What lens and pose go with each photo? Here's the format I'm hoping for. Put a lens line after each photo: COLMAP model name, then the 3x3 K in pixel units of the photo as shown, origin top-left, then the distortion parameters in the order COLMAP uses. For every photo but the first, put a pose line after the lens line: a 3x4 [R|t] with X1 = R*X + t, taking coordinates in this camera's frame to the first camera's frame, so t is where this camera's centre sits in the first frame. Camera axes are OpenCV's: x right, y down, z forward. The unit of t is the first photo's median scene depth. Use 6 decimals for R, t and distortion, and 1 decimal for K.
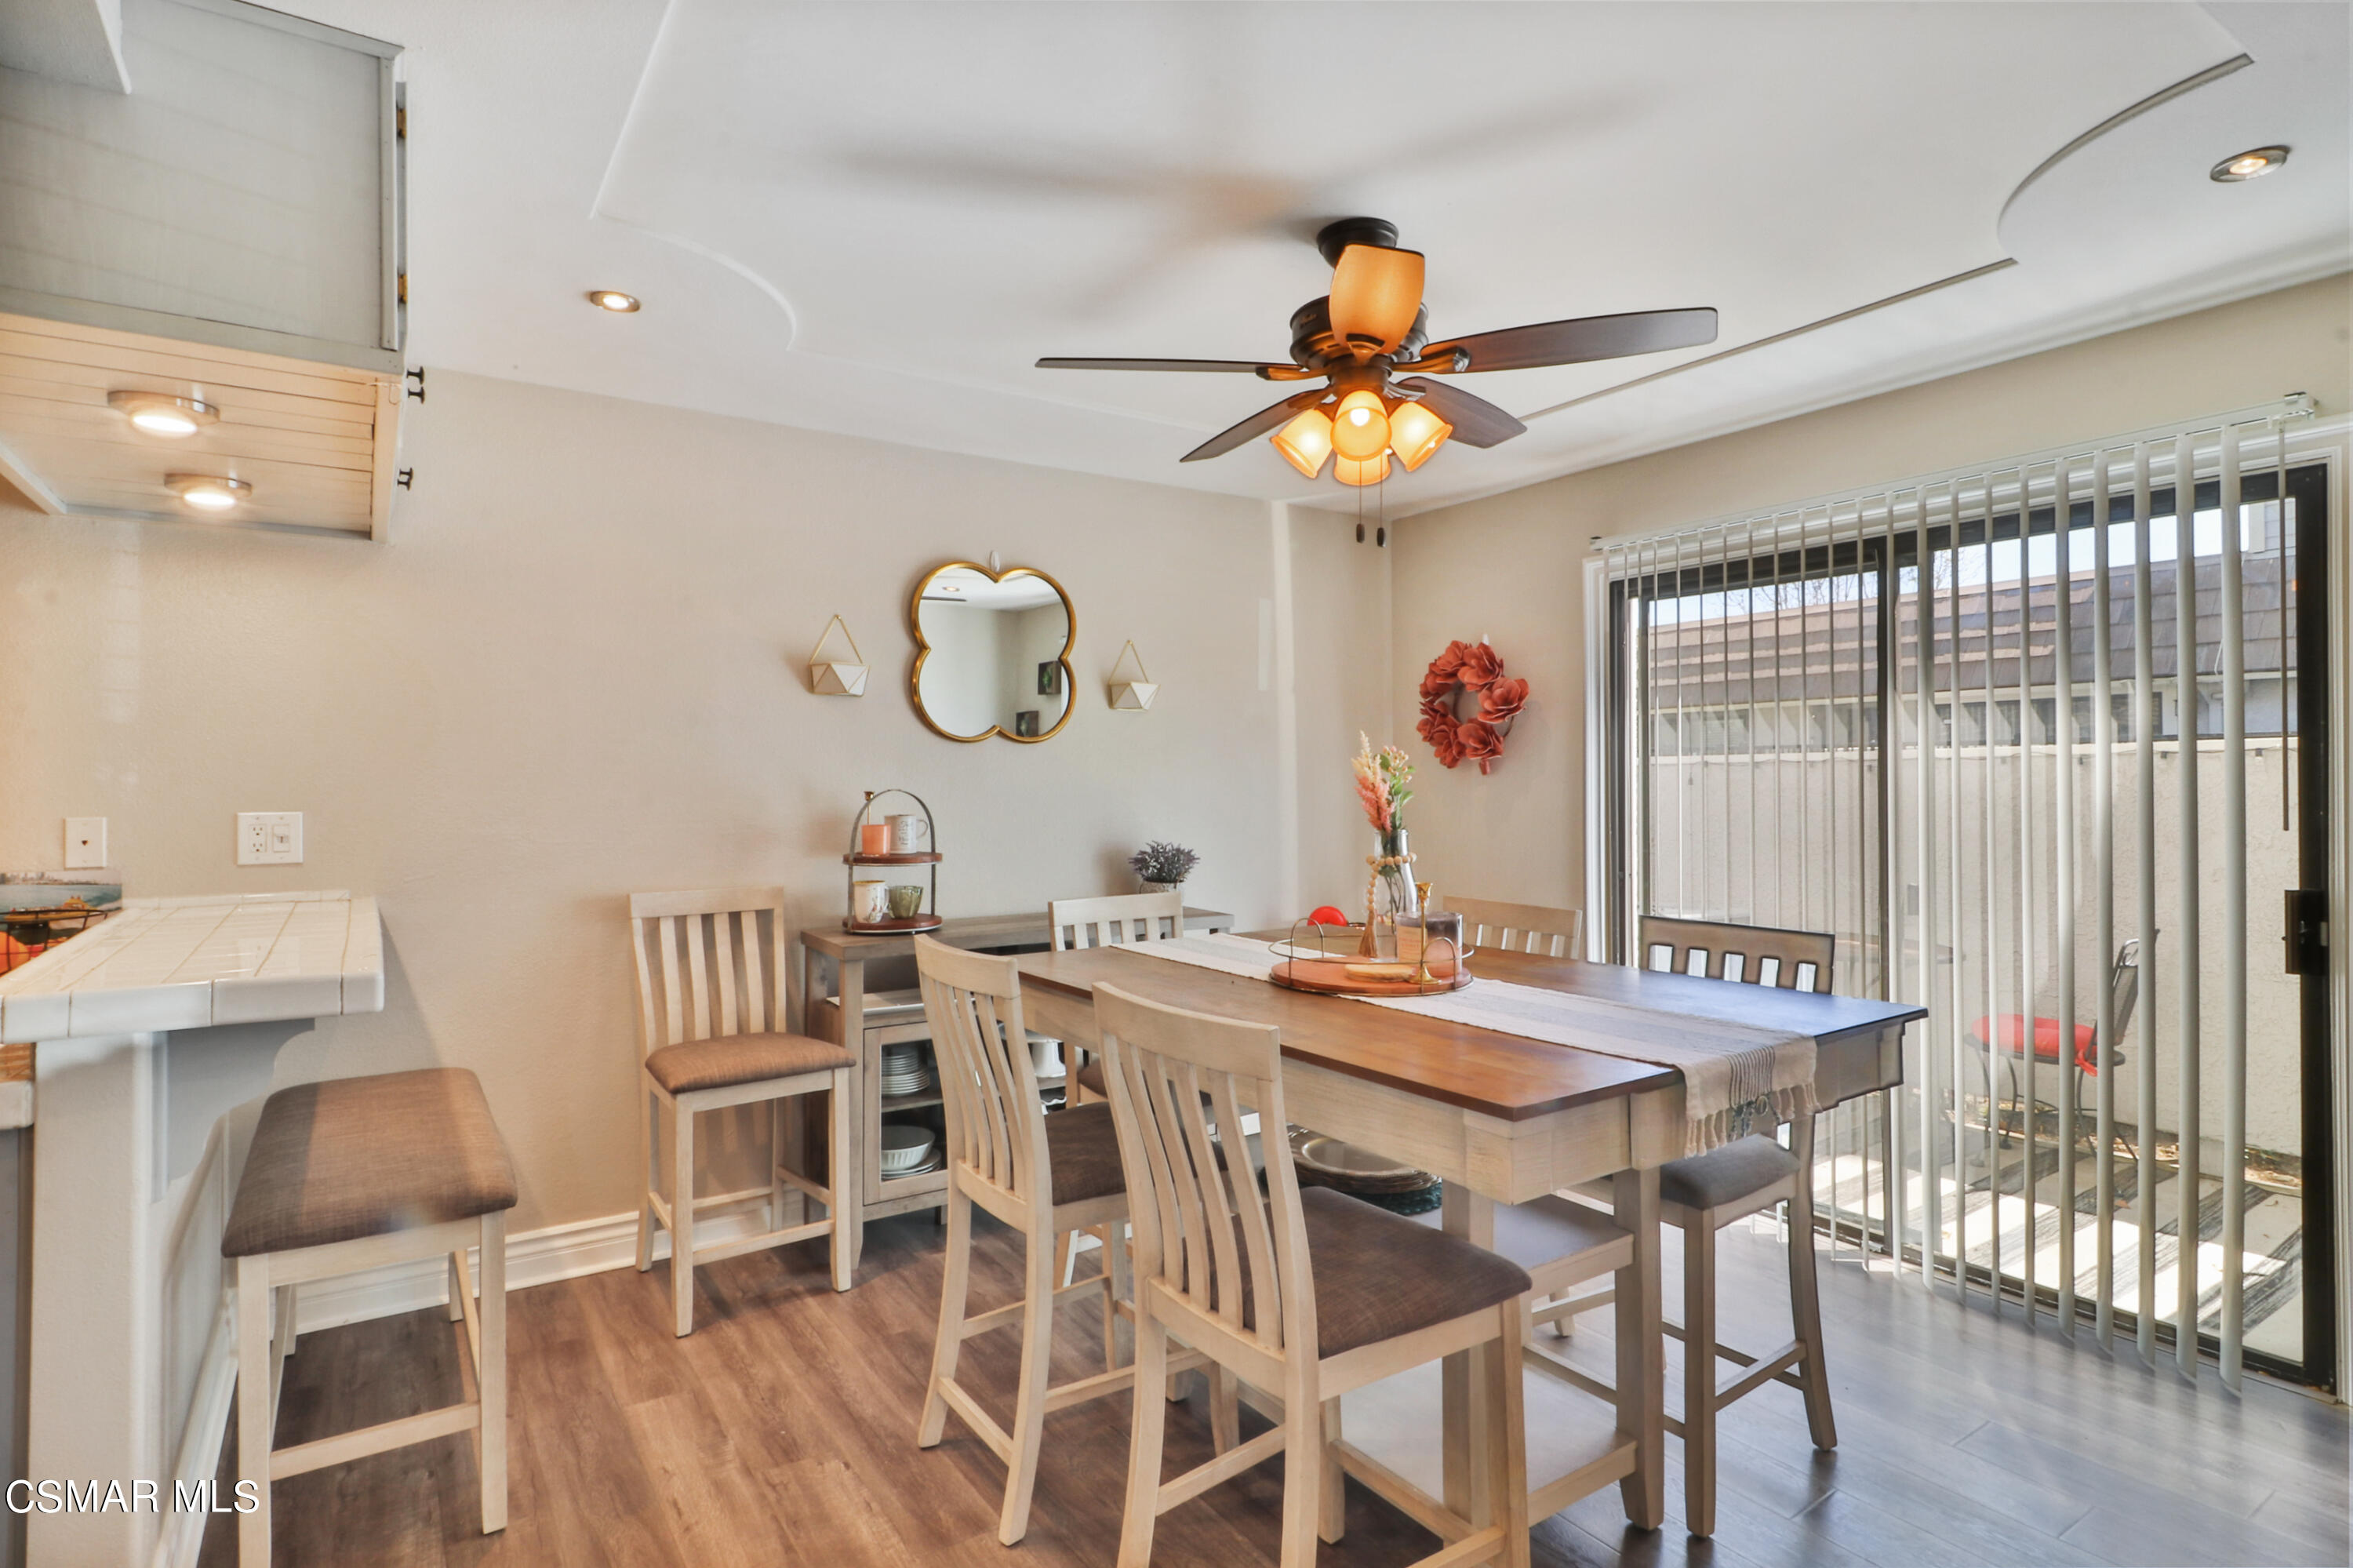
lens RADIAL K [[1198.6, 0, 1173.1], [0, 1198.6, 747.8], [0, 0, 1]] dist [0.015091, -0.001187]
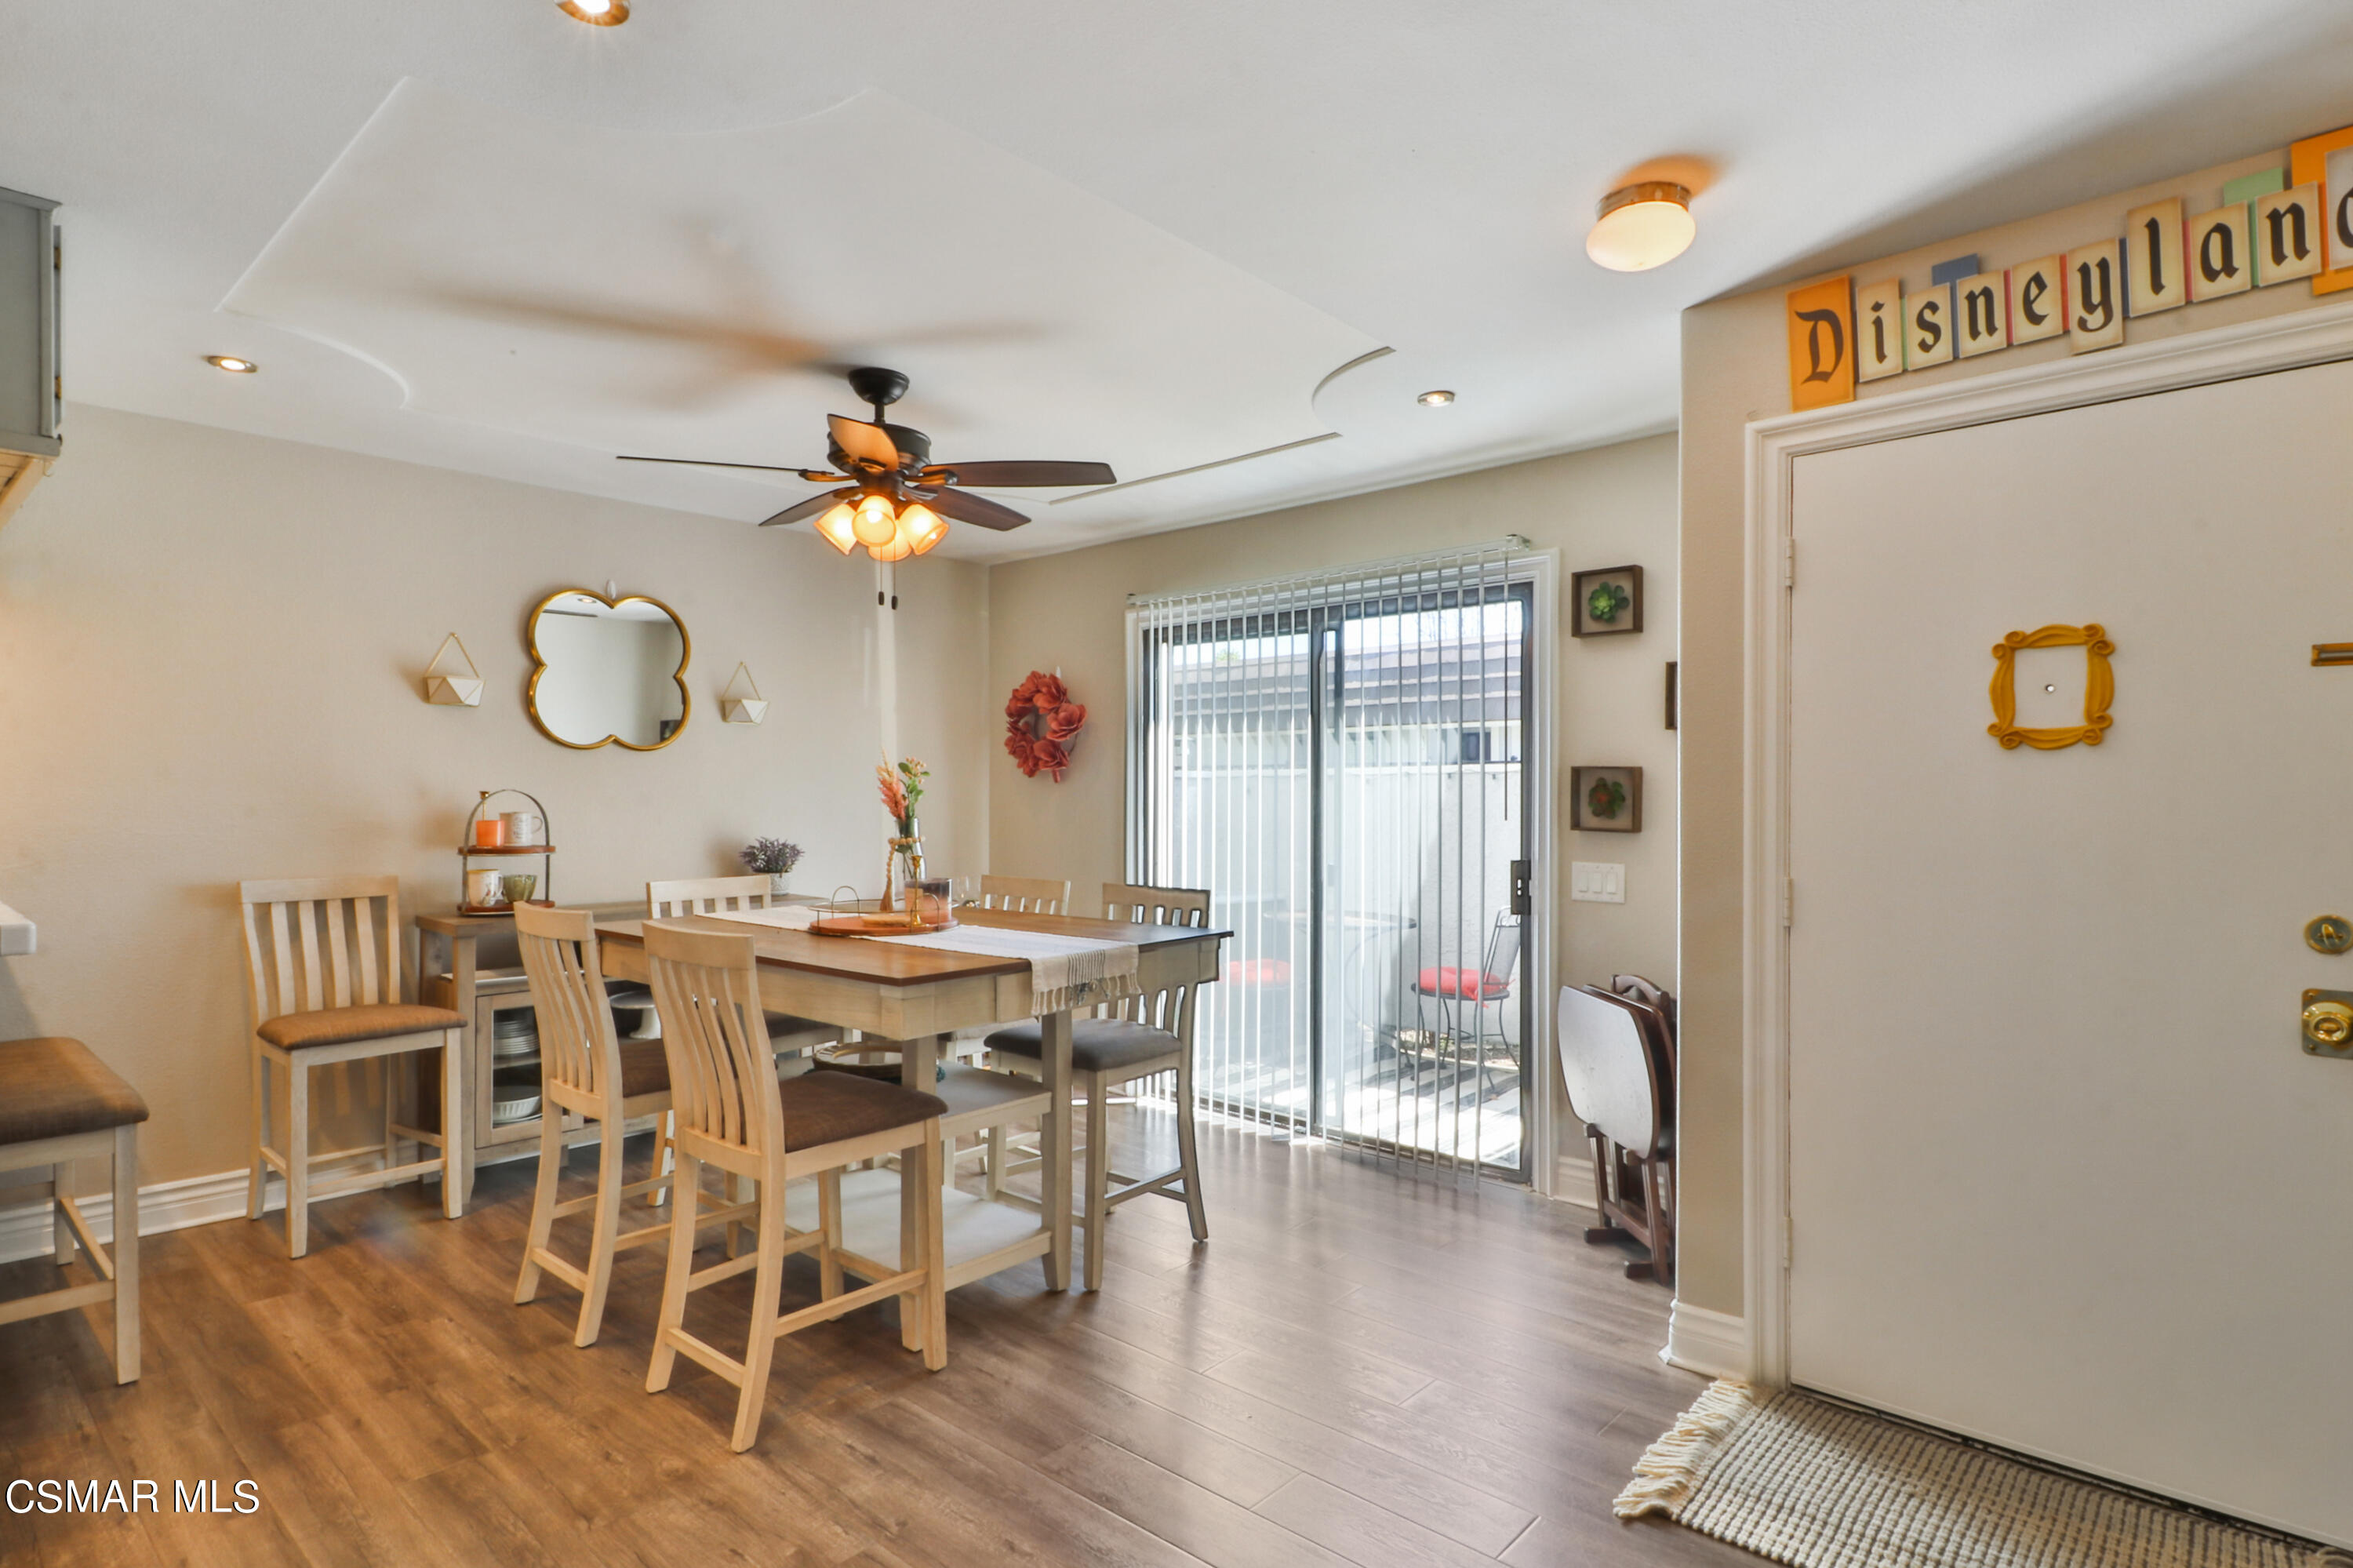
lens RADIAL K [[1211.9, 0, 1170.2], [0, 1211.9, 783.7], [0, 0, 1]] dist [0.021881, -0.010227]
pose [[0.969967, 0.009015, 0.243070, 0.106943], [-0.013416, 0.999775, 0.016460, 0.002043], [-0.242867, -0.019226, 0.969869, -0.306639]]
